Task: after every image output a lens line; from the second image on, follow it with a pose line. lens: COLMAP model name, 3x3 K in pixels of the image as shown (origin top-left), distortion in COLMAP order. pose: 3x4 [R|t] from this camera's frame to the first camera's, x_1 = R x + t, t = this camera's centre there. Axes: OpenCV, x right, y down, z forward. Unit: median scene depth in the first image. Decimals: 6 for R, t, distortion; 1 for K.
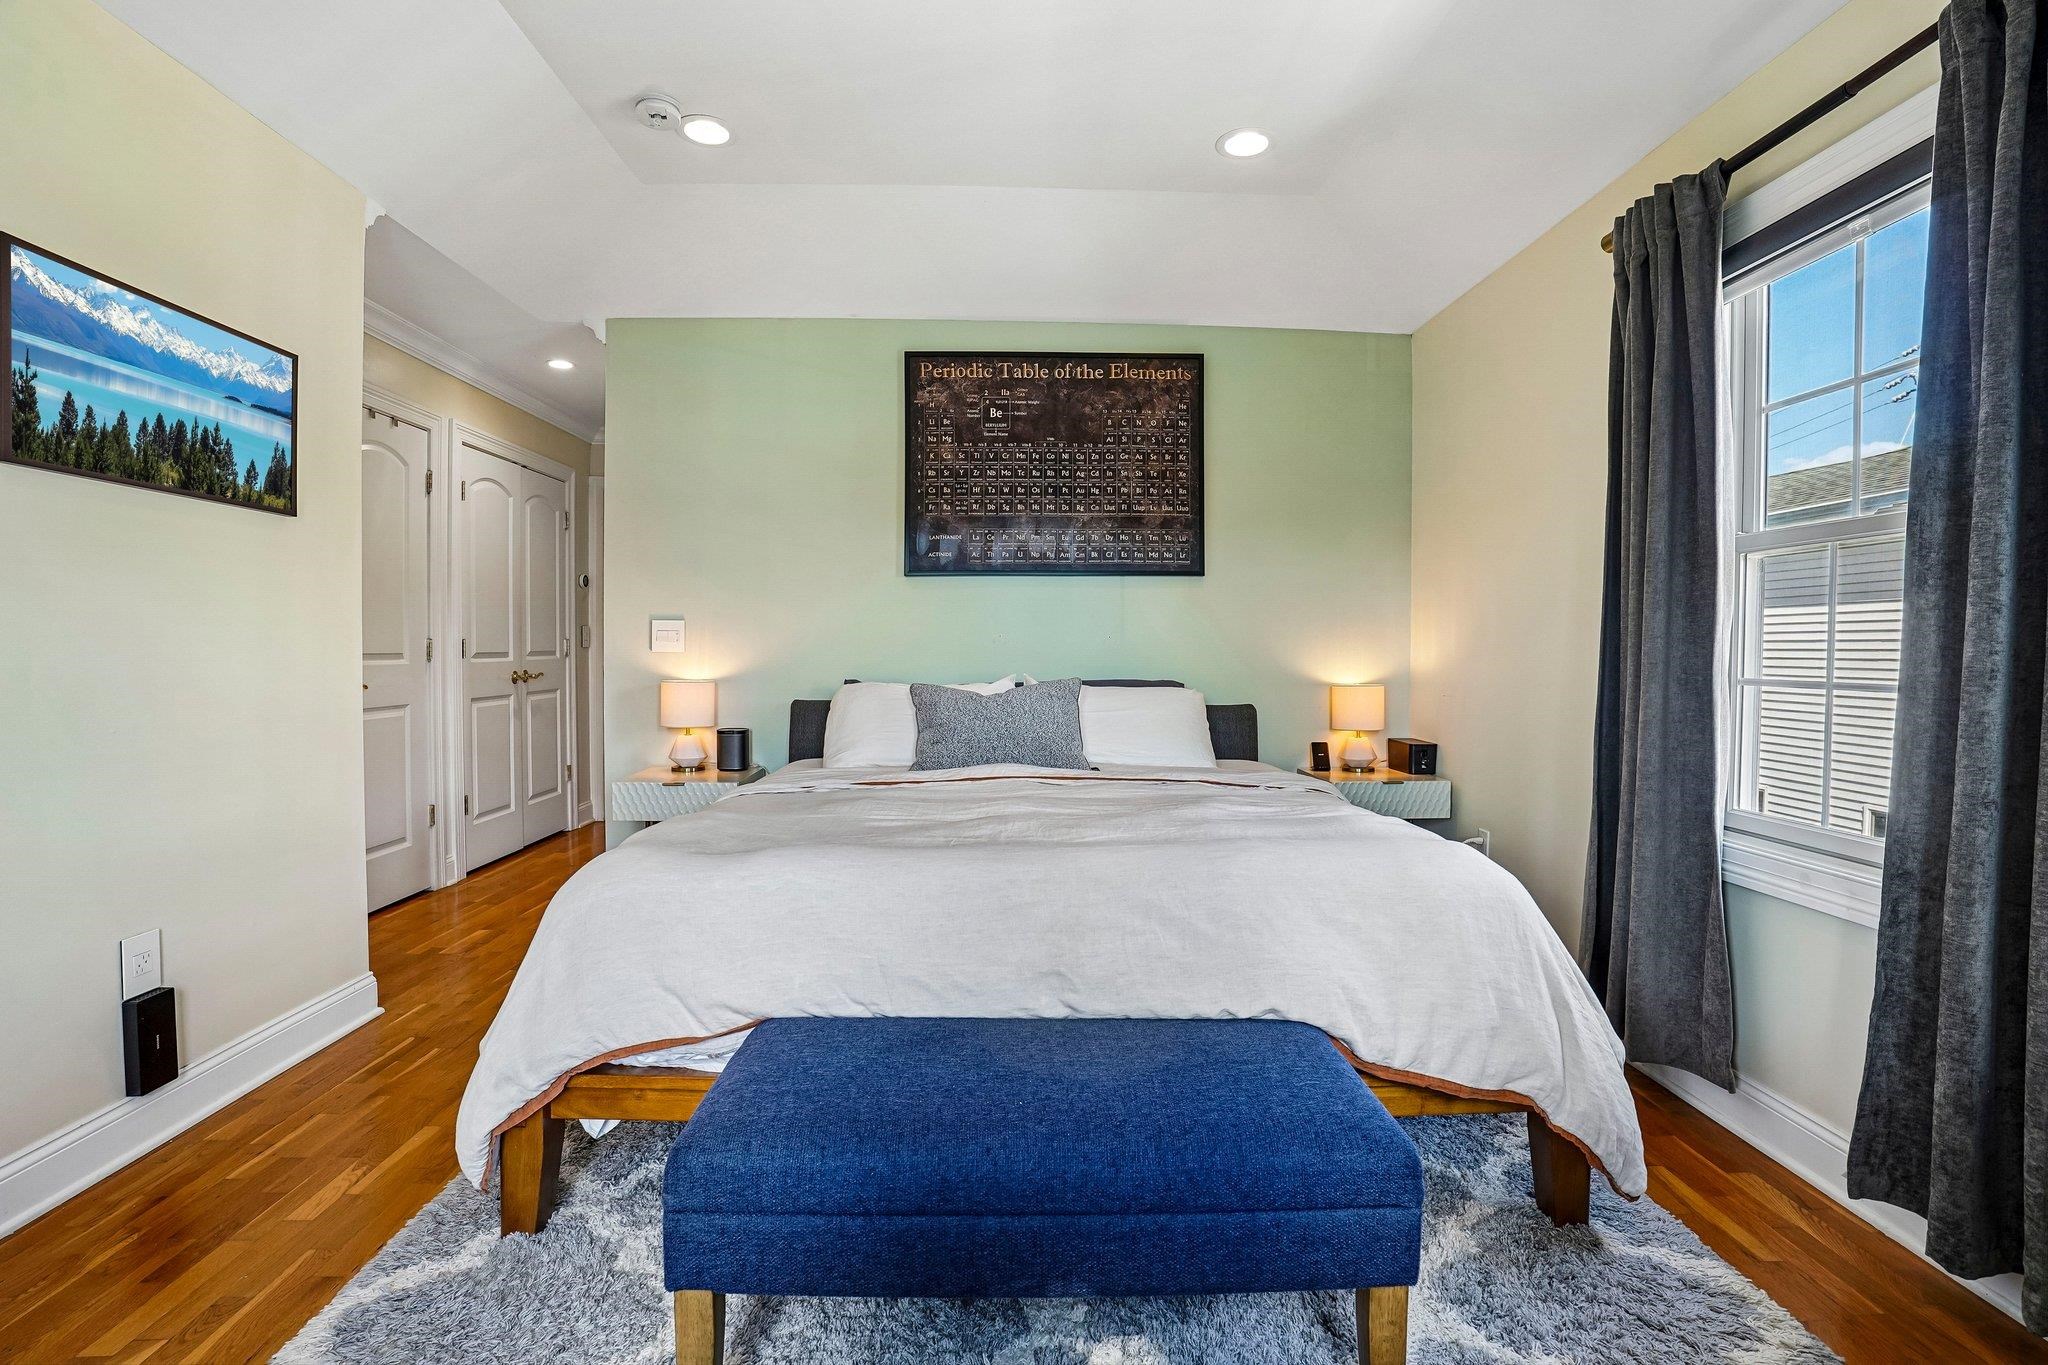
lens RADIAL K [[908.3, 0, 1024.0], [0, 908.3, 682.5], [0, 0, 1]] dist [-0.056613, 0.000633]
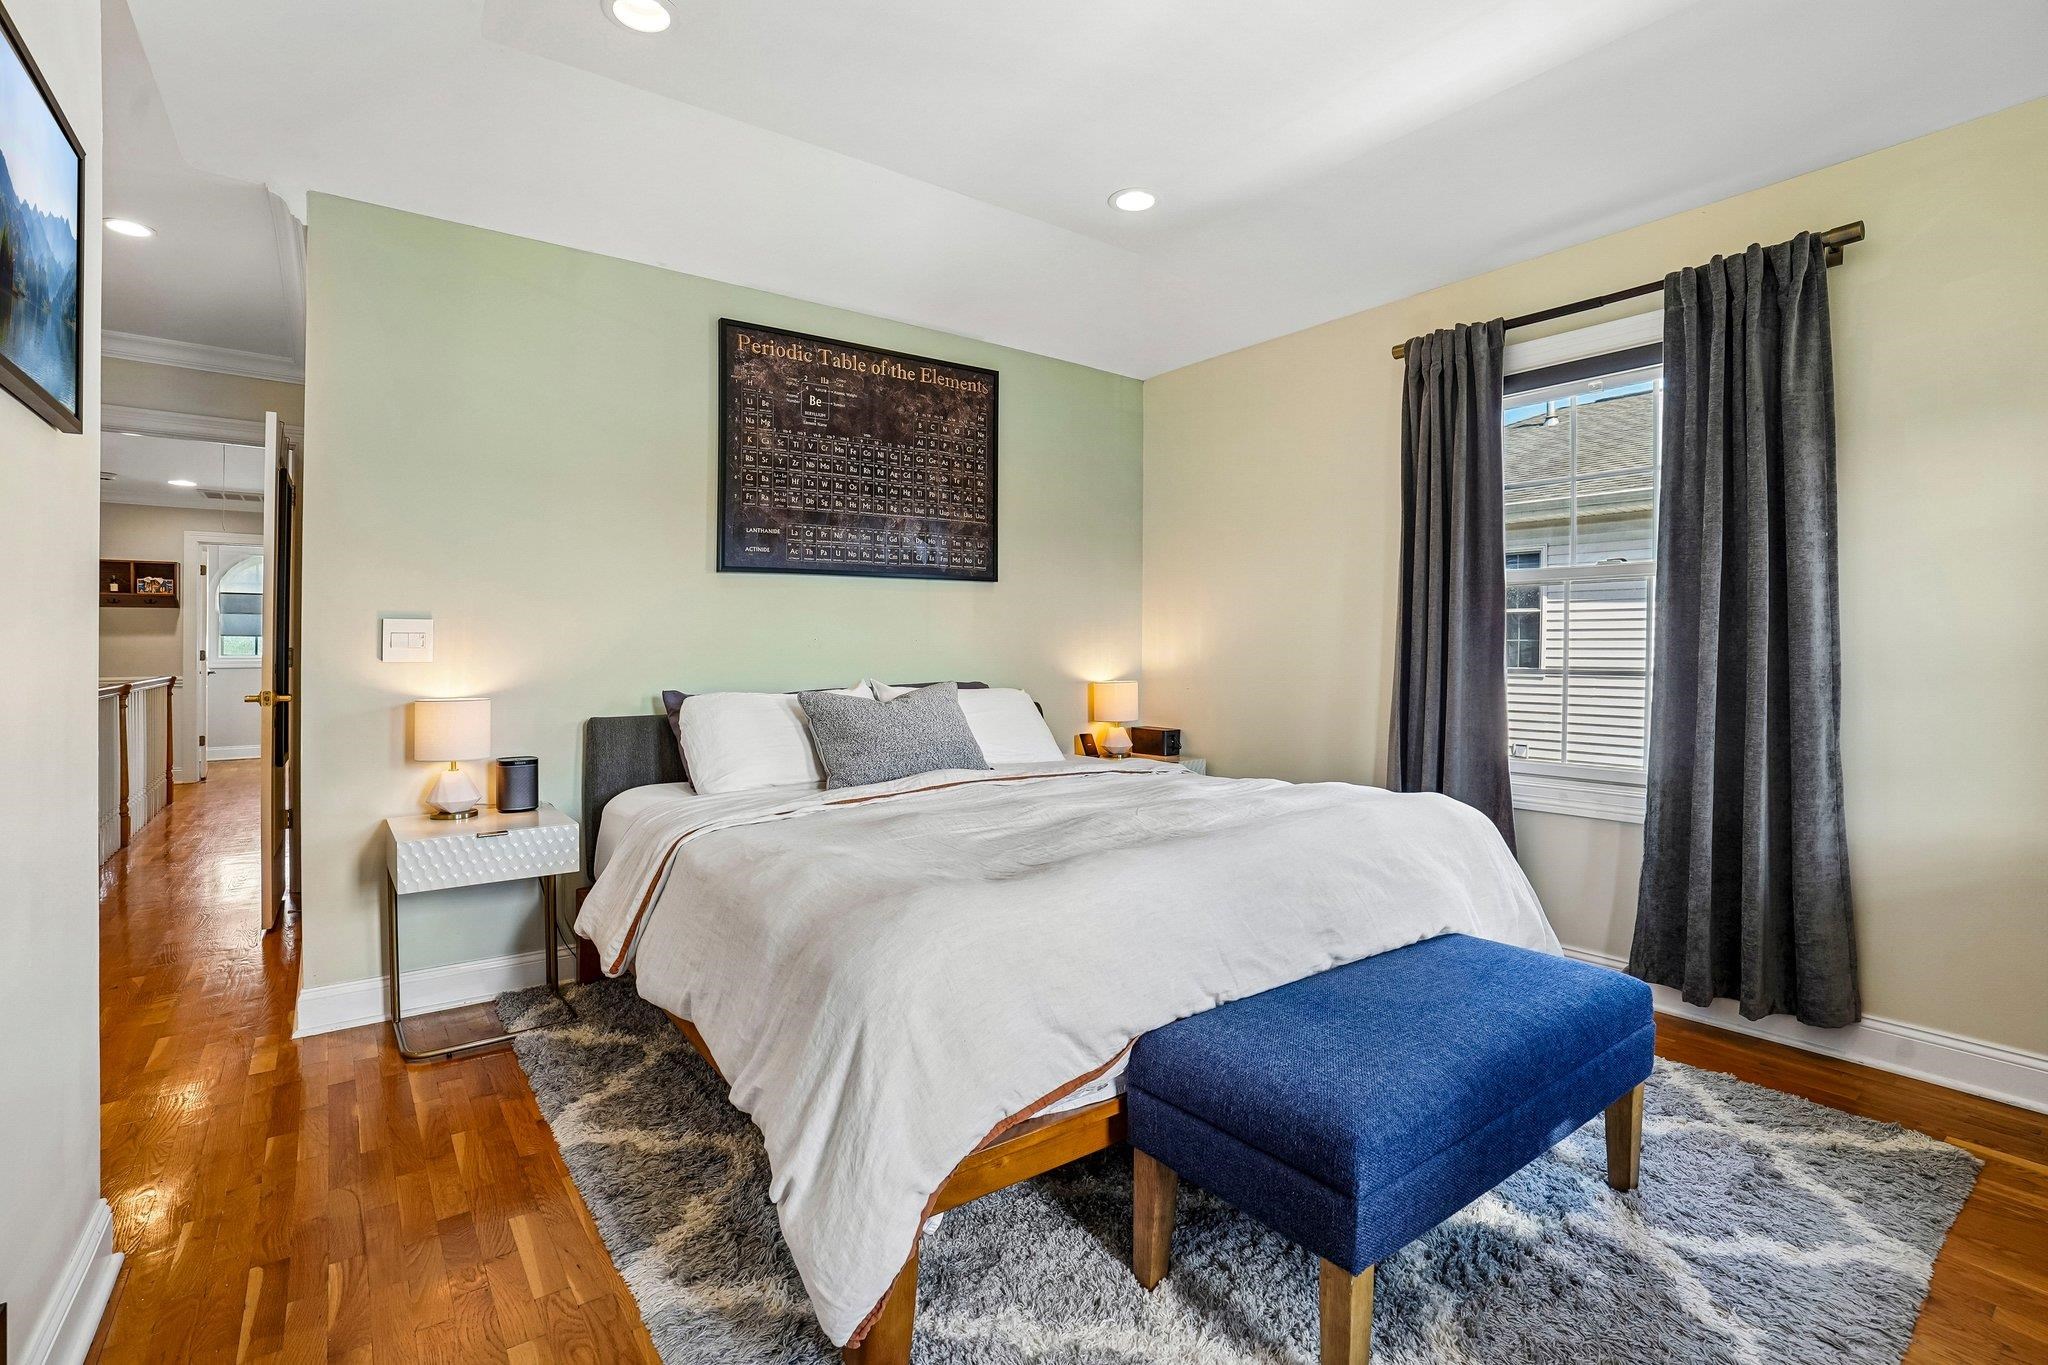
lens RADIAL K [[936.7, 0, 1025.2], [0, 936.7, 671.9], [0, 0, 1]] dist [-0.045770, -0.000138]
pose [[0.829237, -0.020373, 0.558526, -0.394287], [0.025920, 0.999662, -0.002020, -0.010568], [-0.558296, 0.016152, 0.829485, 0.083788]]
